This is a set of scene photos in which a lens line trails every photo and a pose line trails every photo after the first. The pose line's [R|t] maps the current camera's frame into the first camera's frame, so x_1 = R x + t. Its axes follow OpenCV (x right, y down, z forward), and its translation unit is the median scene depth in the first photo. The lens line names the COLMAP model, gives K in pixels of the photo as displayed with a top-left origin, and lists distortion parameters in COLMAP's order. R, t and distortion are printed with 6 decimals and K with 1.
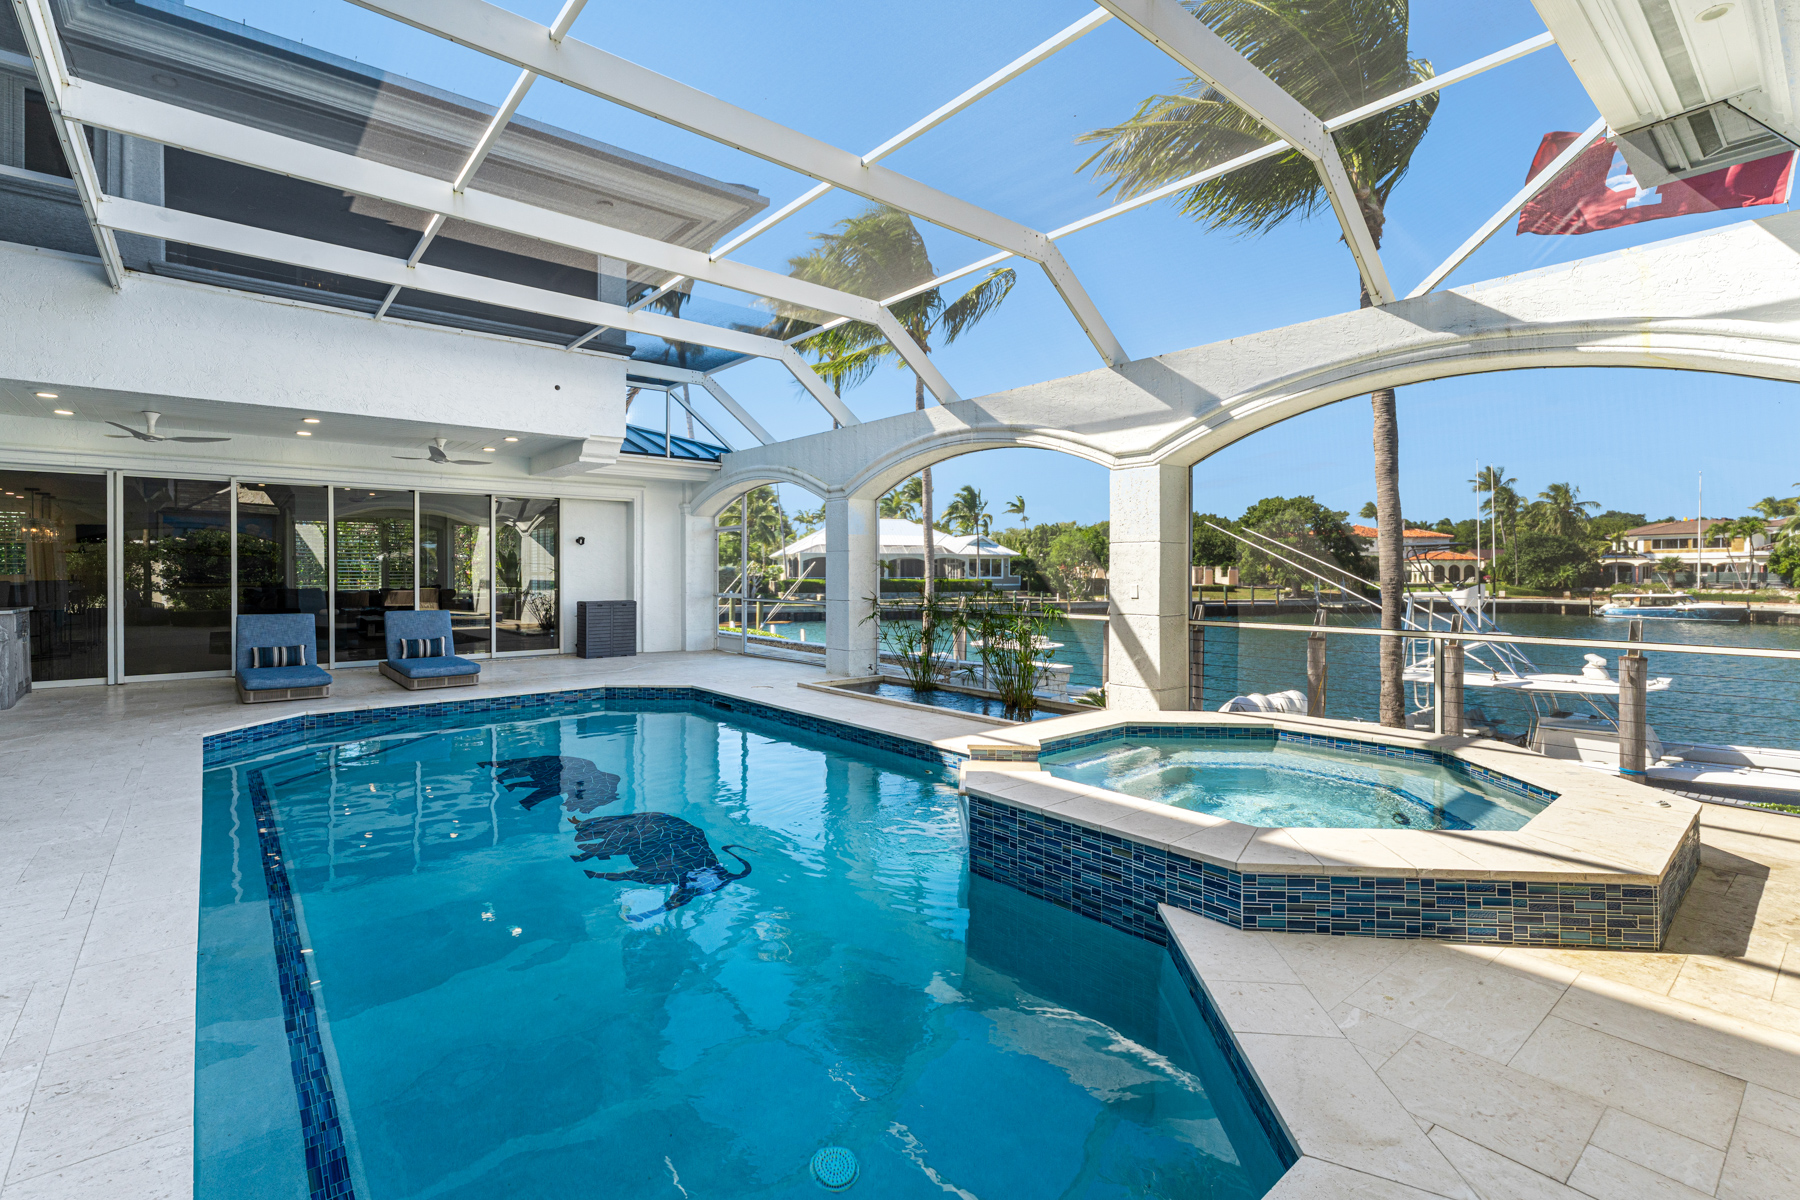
lens RADIAL K [[821.8, 0, 901.3], [0, 821.8, 571.0], [0, 0, 1]] dist [-0.000885, -0.000106]
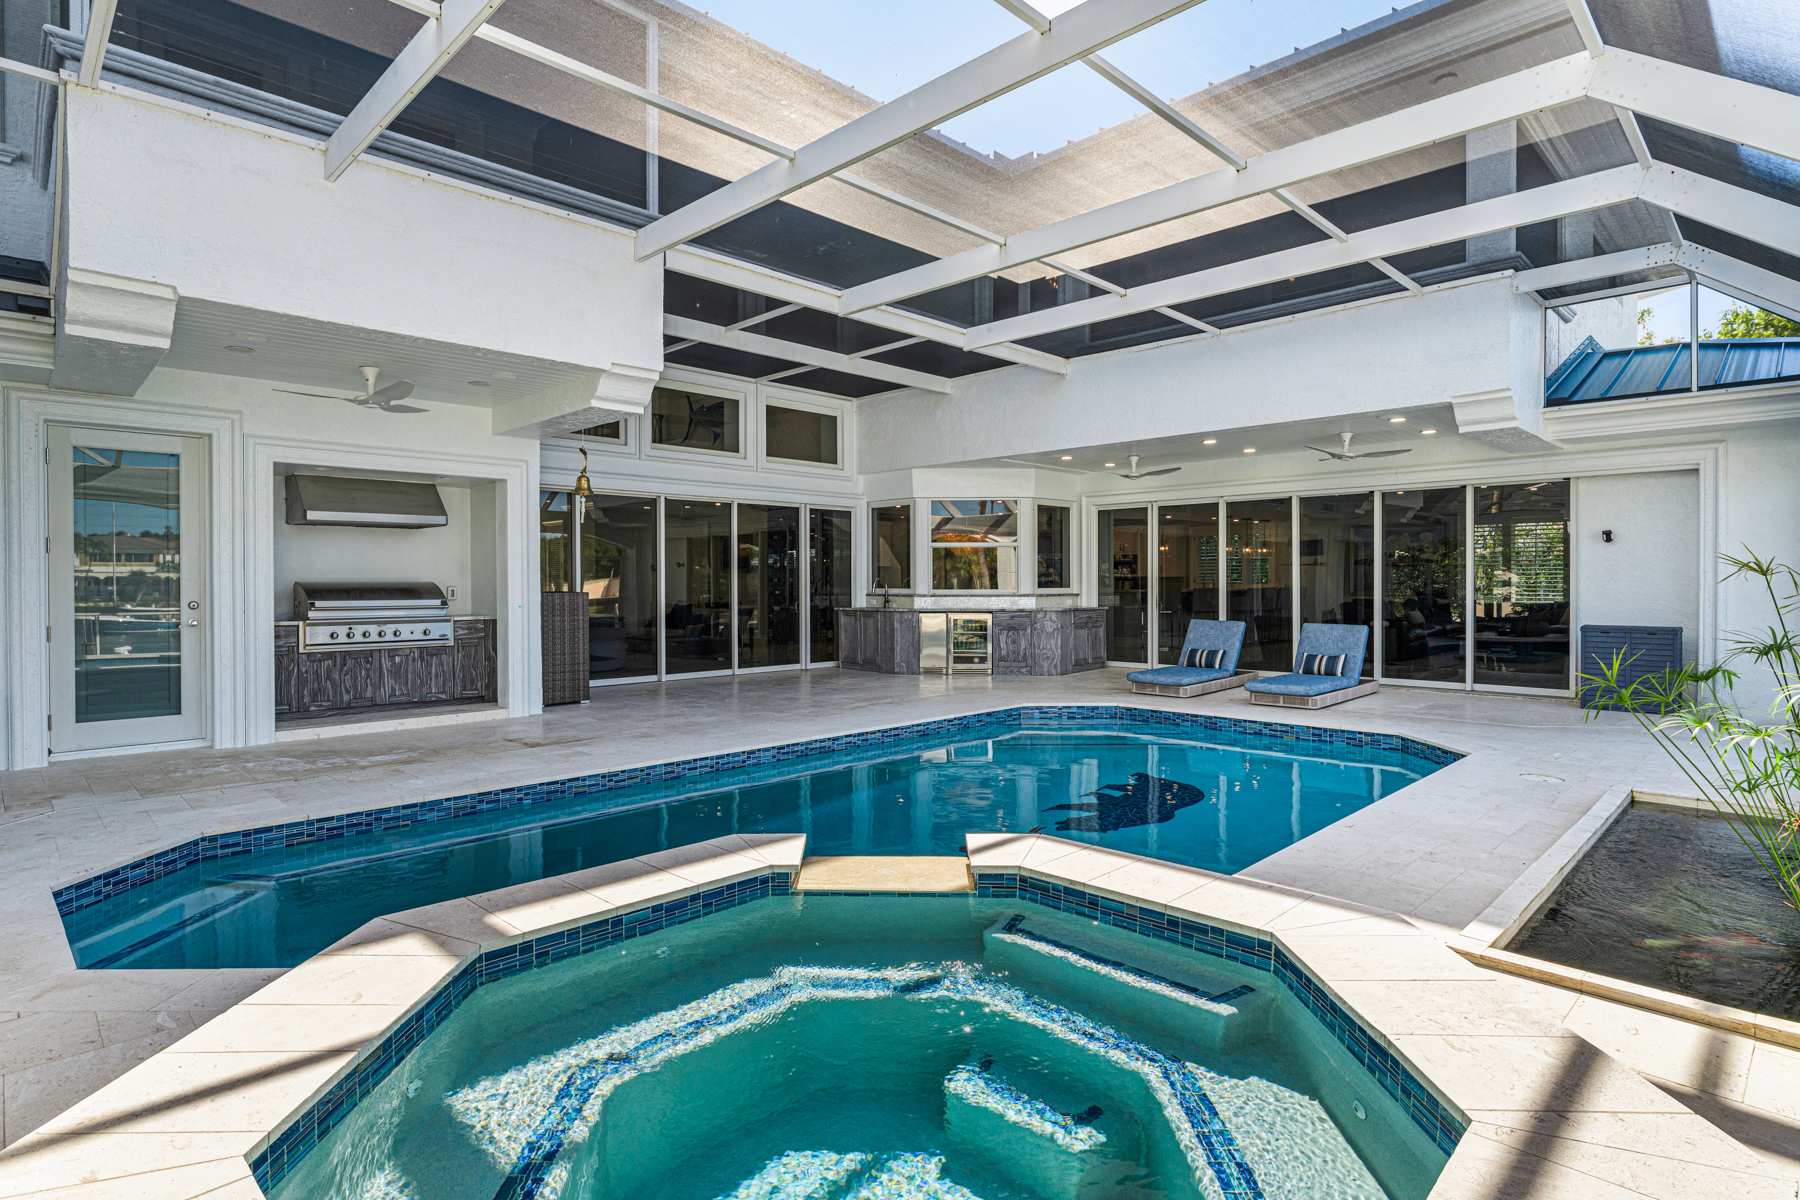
lens RADIAL K [[924.0, 0, 857.3], [0, 924.0, 592.1], [0, 0, 1]] dist [0.000131, -0.000024]
pose [[0.069266, 0.012541, -0.997519, 0.404999], [0.002455, 0.999916, 0.012741, -0.000974], [0.997595, -0.003331, 0.069229, 0.411513]]
